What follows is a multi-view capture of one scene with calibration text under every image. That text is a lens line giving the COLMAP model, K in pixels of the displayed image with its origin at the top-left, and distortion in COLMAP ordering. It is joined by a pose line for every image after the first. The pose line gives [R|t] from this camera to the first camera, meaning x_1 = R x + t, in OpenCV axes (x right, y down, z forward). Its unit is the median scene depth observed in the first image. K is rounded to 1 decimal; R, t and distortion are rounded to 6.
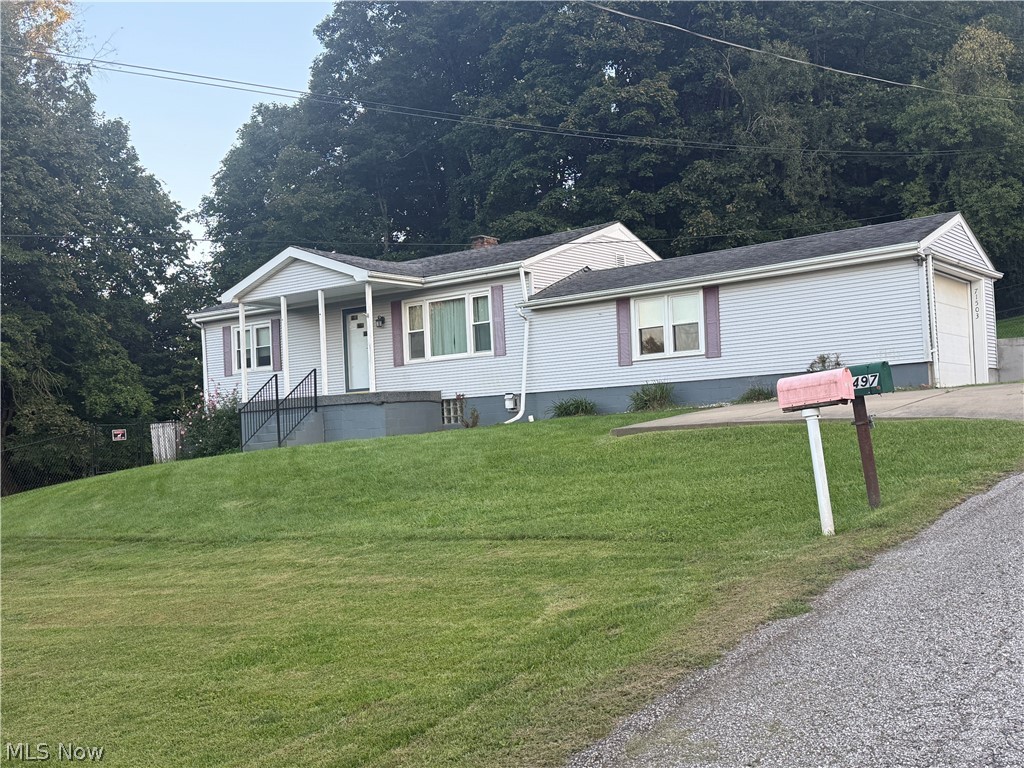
lens RADIAL K [[1103.0, 0, 512.0], [0, 1103.0, 384.0], [0, 0, 1]] dist [0.122464, 0.003628]
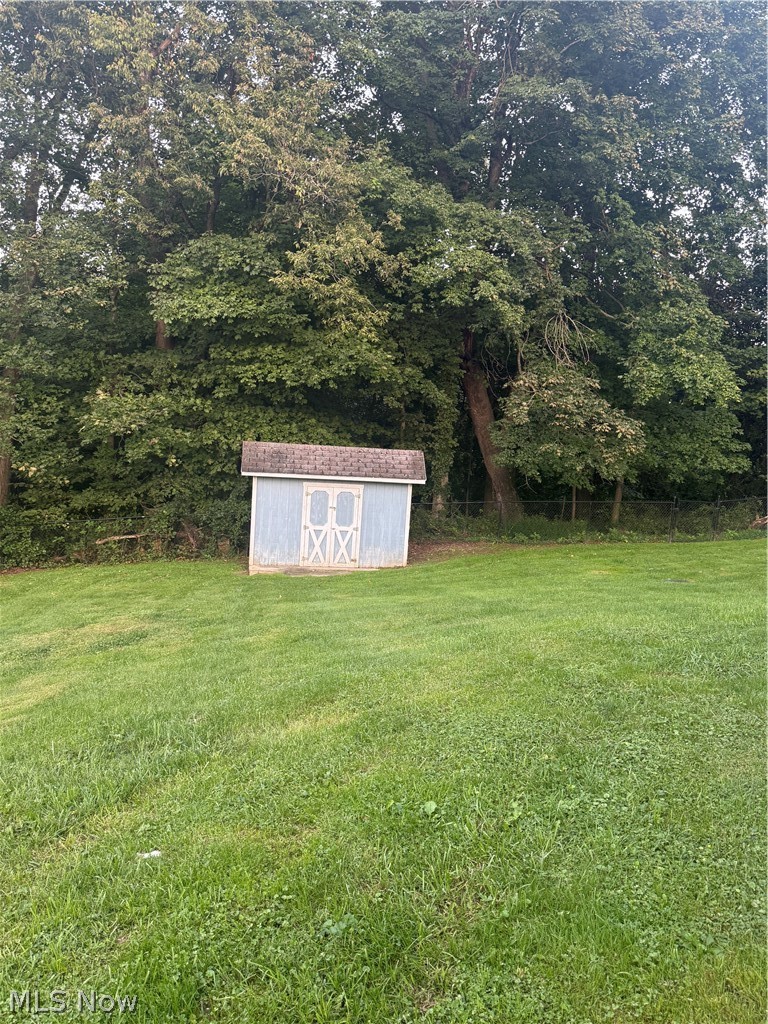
lens RADIAL K [[802.0, 0, 384.0], [0, 802.0, 512.0], [0, 0, 1]] dist [0.076580, -0.001298]
pose [[0.765518, 0.165895, -0.621660, -0.196595], [-0.065674, 0.981289, 0.180992, 0.017125], [0.640054, -0.097726, 0.762090, 0.575901]]
